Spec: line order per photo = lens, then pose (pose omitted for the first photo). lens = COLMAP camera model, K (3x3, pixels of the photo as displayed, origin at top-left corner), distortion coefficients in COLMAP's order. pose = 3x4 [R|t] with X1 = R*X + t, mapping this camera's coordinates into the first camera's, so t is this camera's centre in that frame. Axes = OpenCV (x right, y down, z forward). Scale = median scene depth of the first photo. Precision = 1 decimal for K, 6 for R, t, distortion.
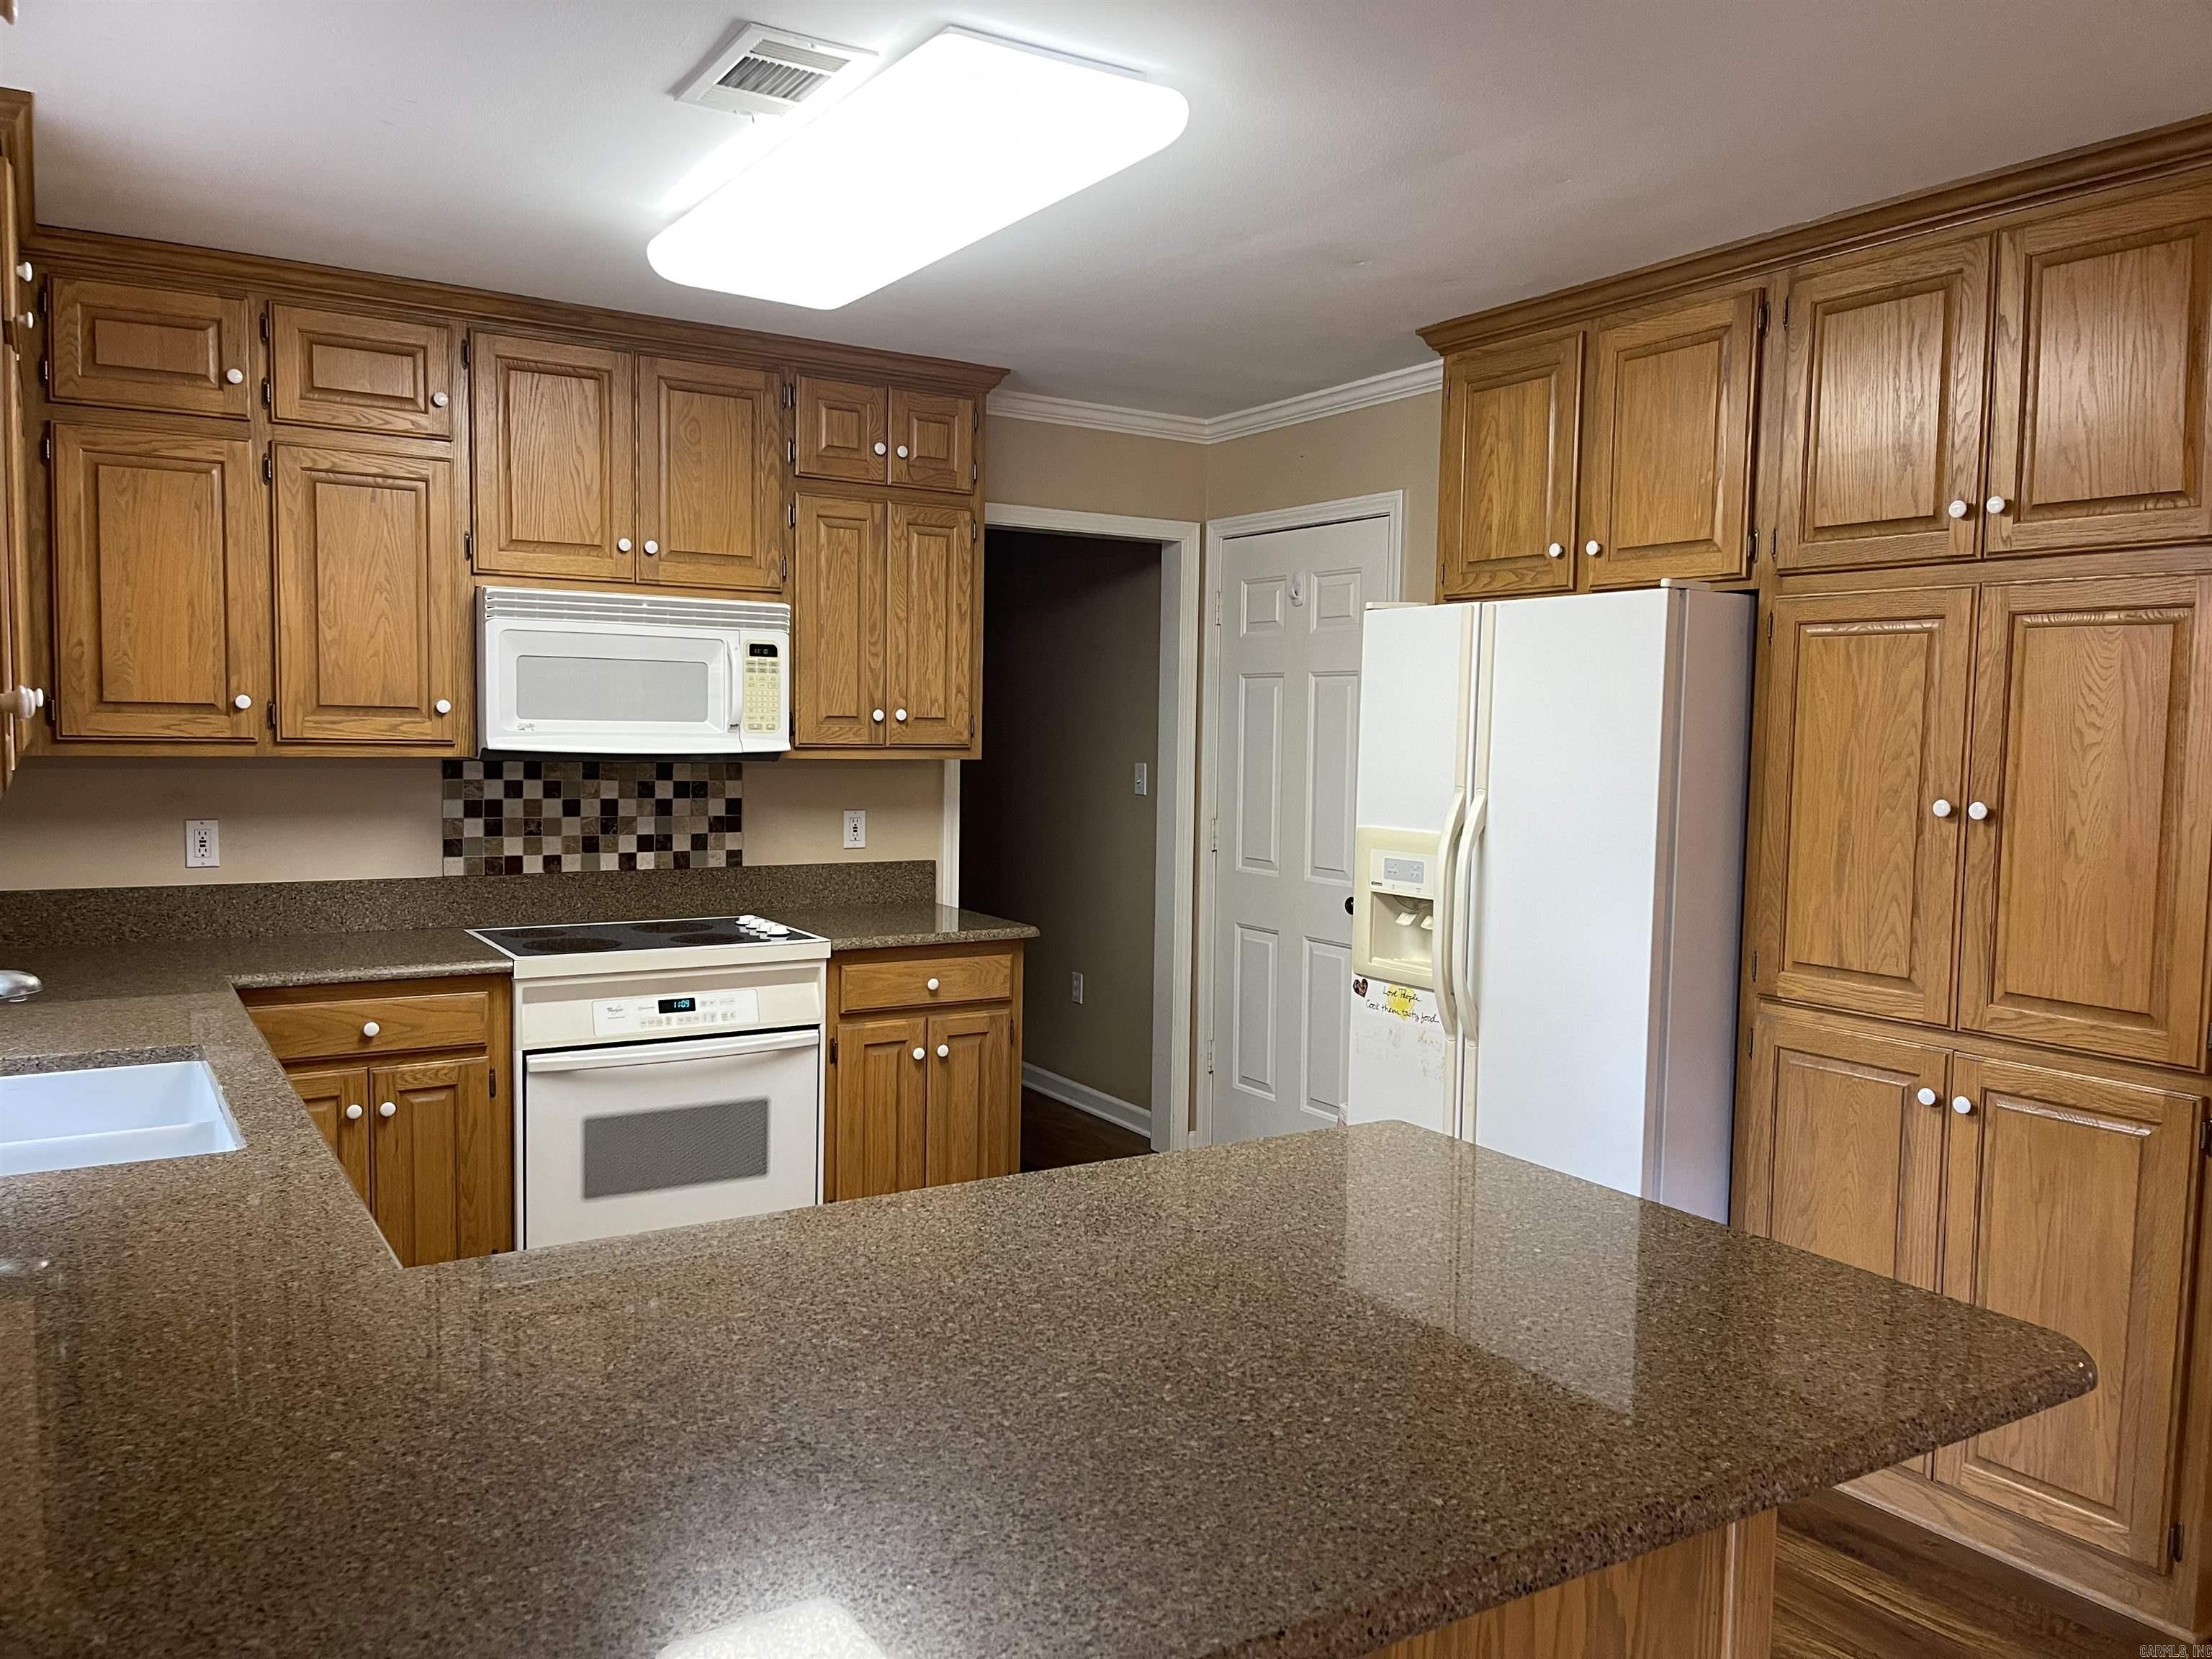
lens RADIAL K [[1659.4, 0, 1113.8], [0, 1659.4, 839.6], [0, 0, 1]] dist [0.051577, -0.059699]
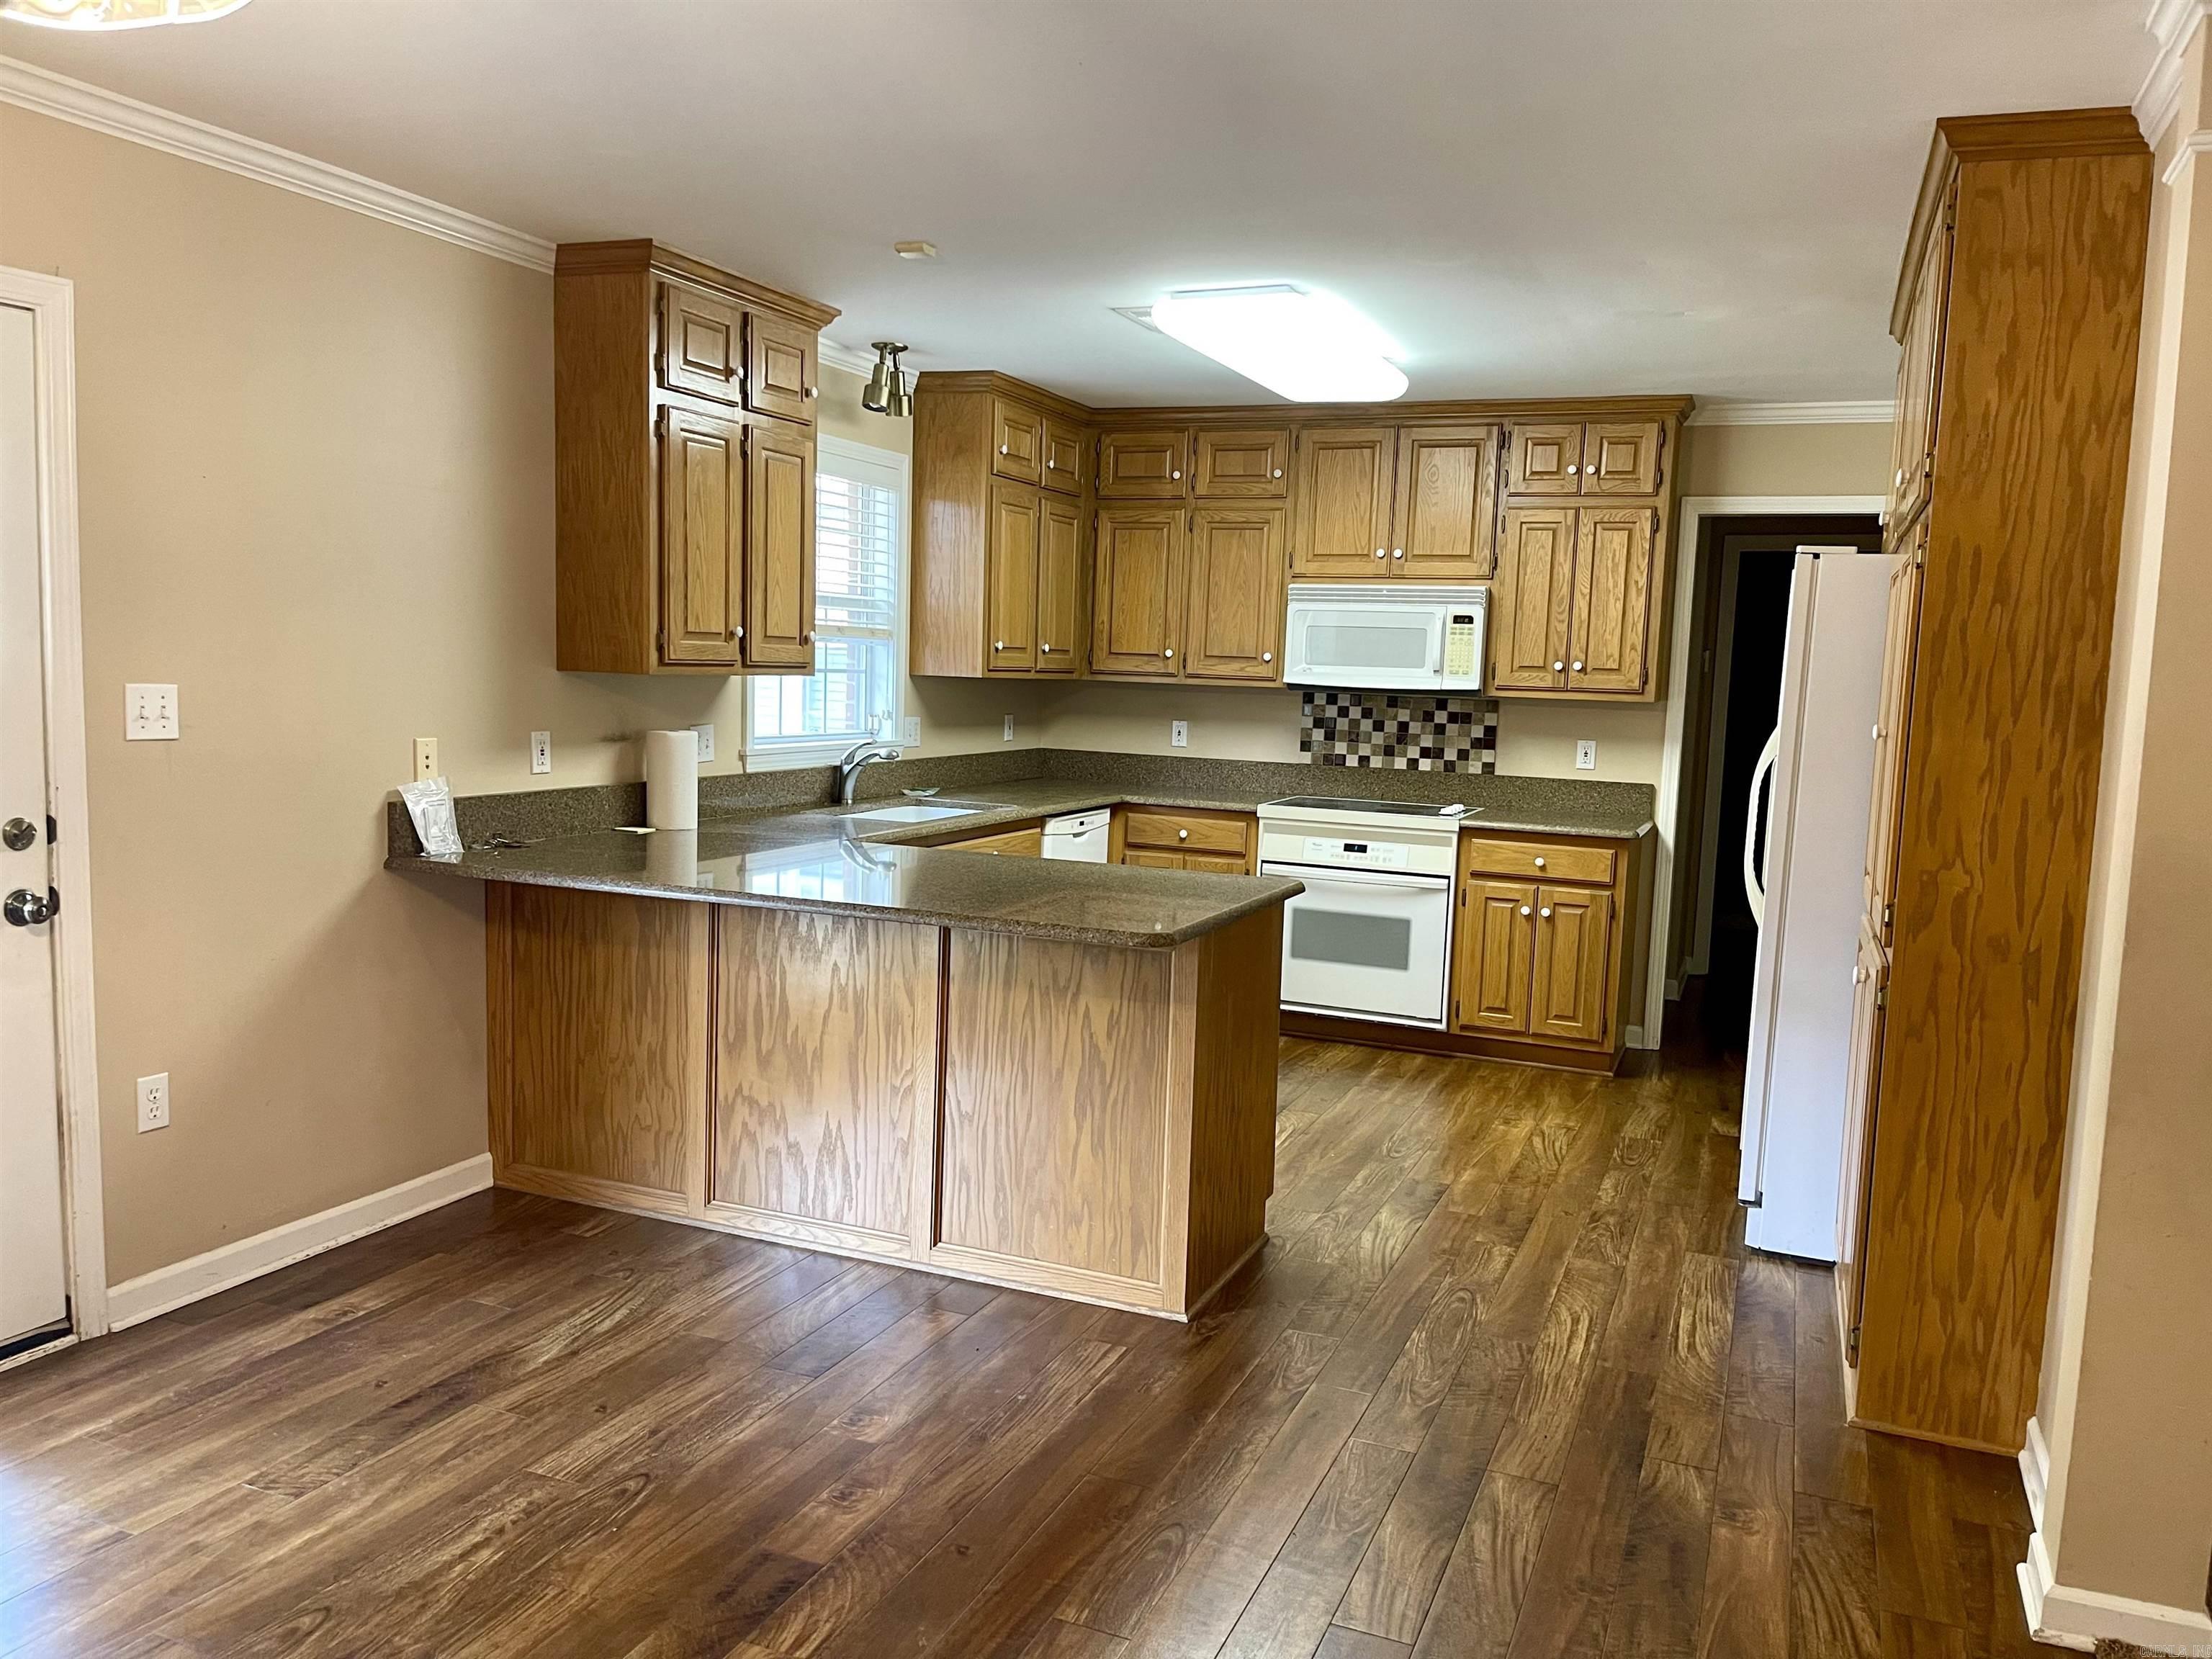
lens RADIAL K [[1659.4, 0, 1090.7], [0, 1659.4, 839.1], [0, 0, 1]] dist [0.051577, -0.059699]
pose [[0.571456, 0.089789, -0.815706, 0.806713], [-0.086762, 0.995036, 0.048747, 0.034272], [0.816033, 0.042916, 0.576410, -0.094540]]
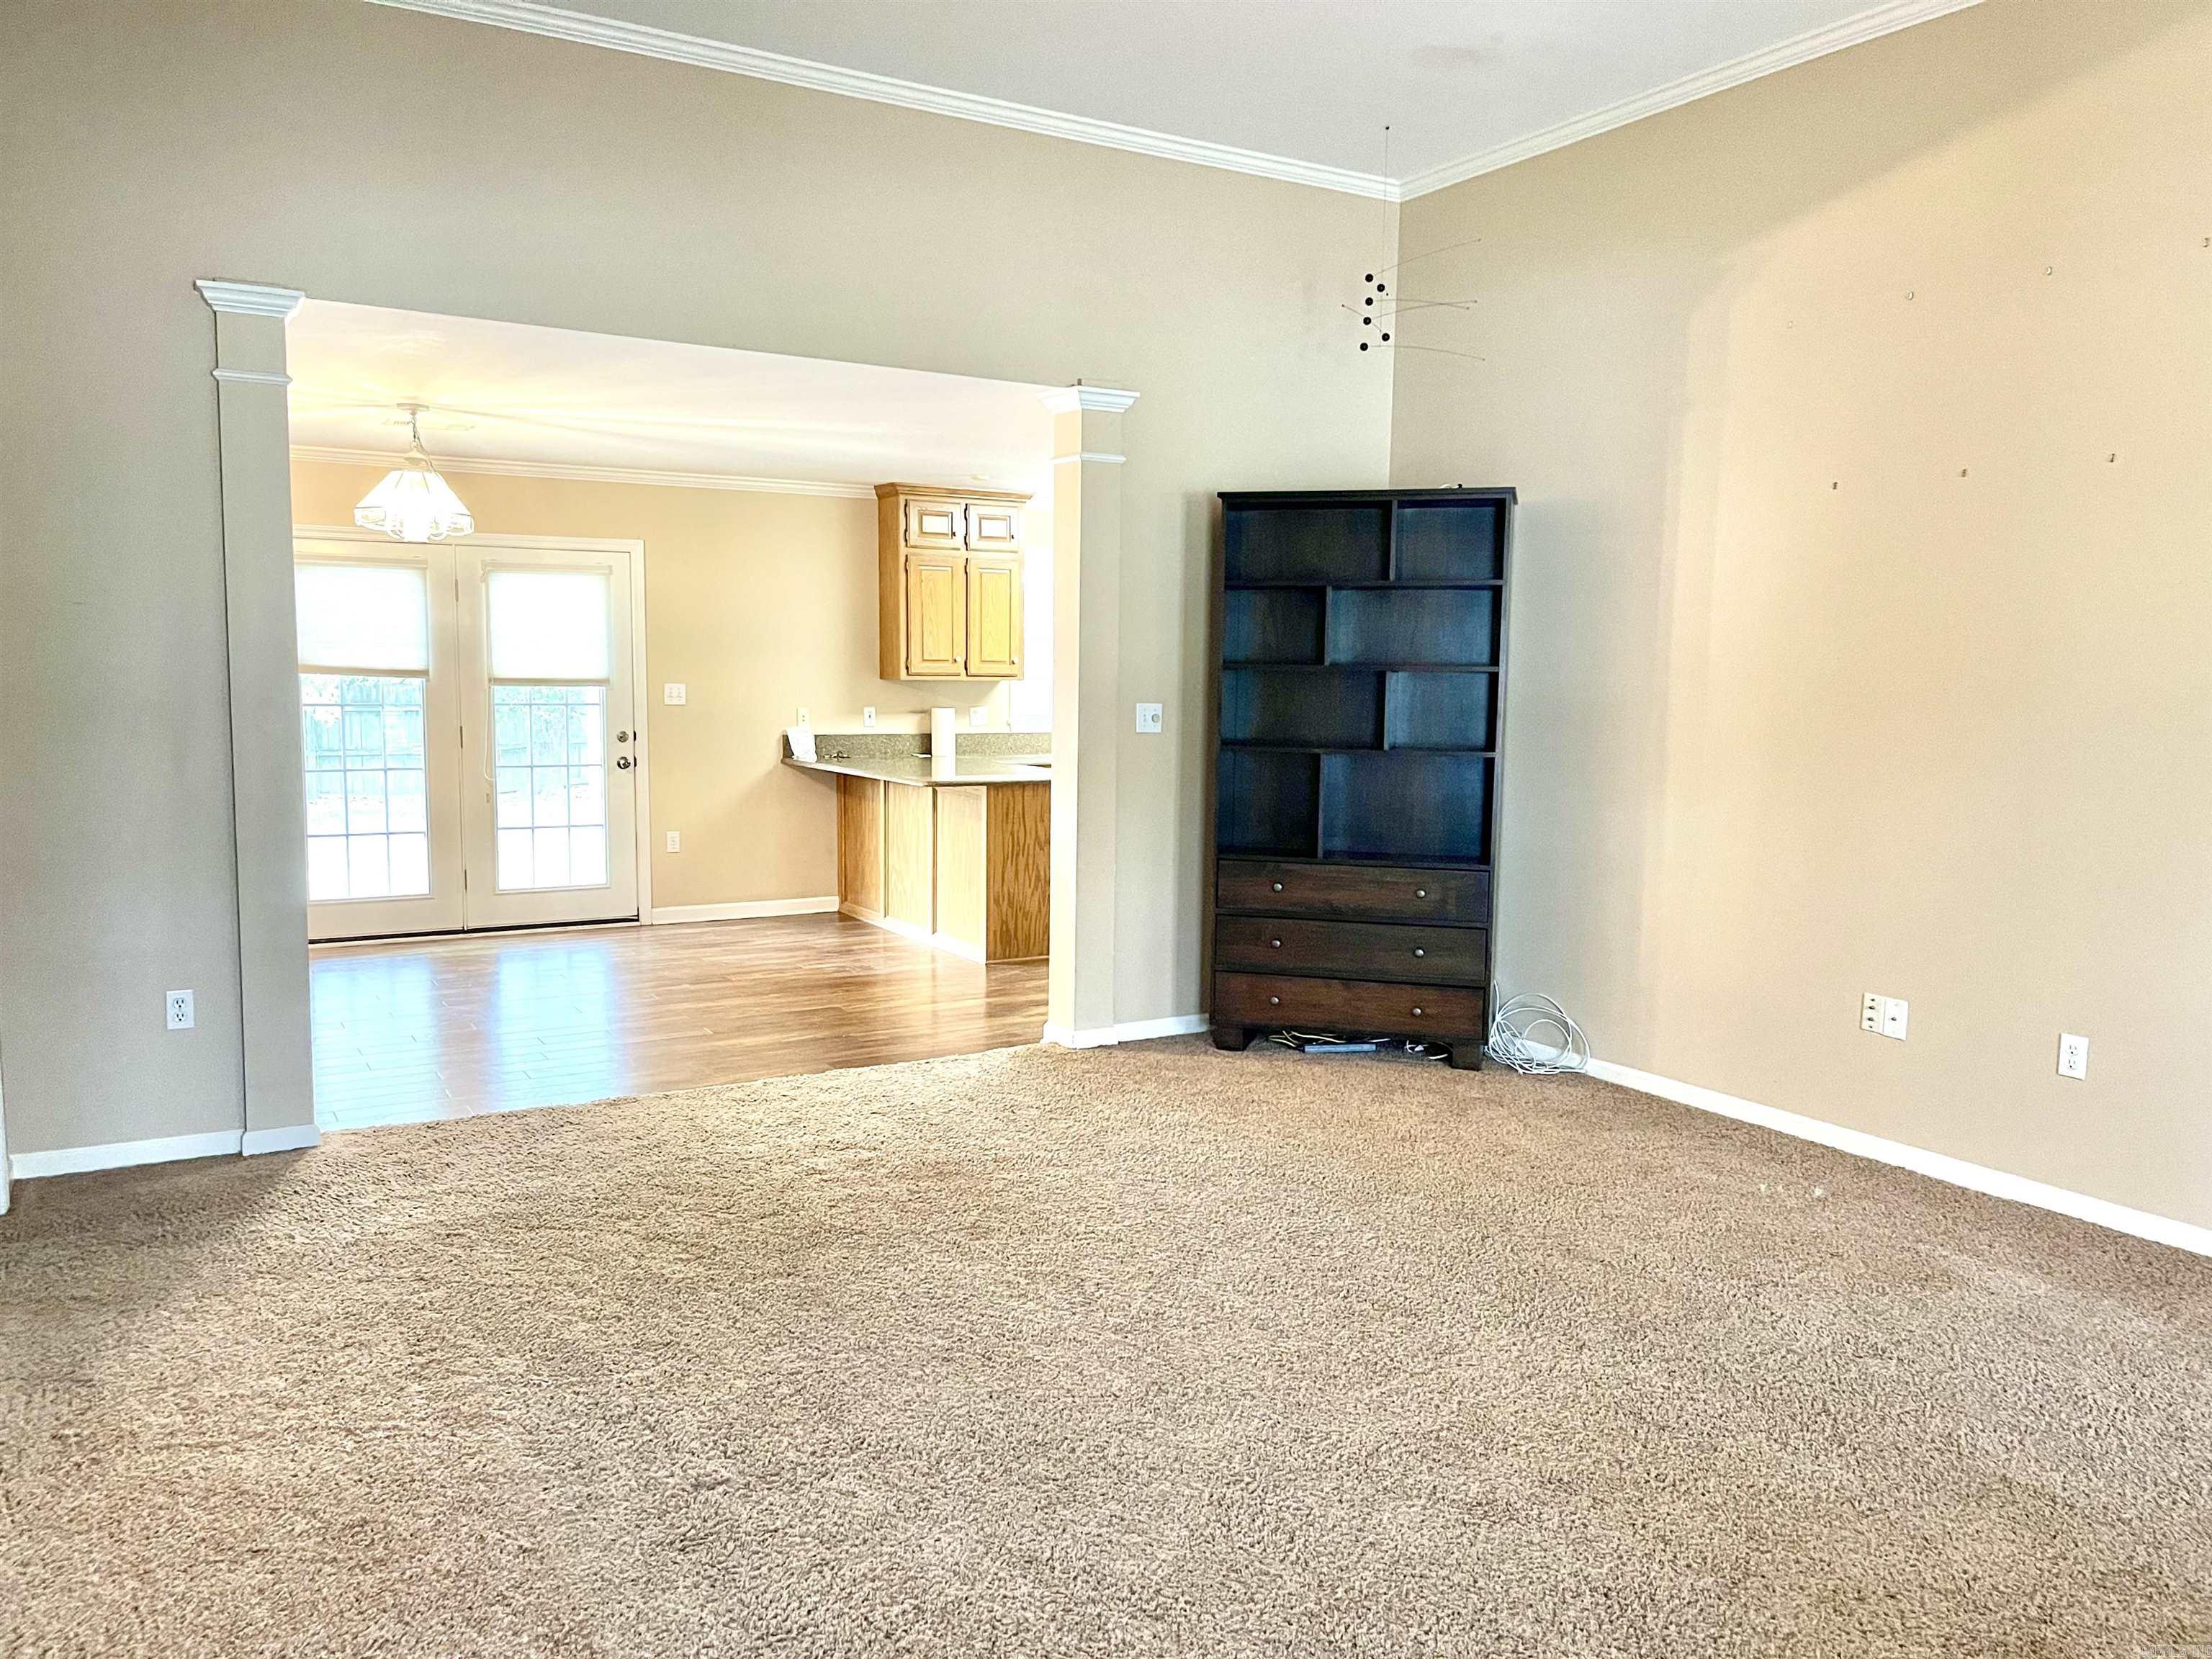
lens RADIAL K [[1659.4, 0, 1114.4], [0, 1659.4, 849.1], [0, 0, 1]] dist [0.051577, -0.059699]
pose [[-0.025626, 0.089640, -0.995645, 2.009915], [-0.087672, 0.991932, 0.091562, 0.003224], [0.995820, 0.089636, -0.017560, 0.609746]]
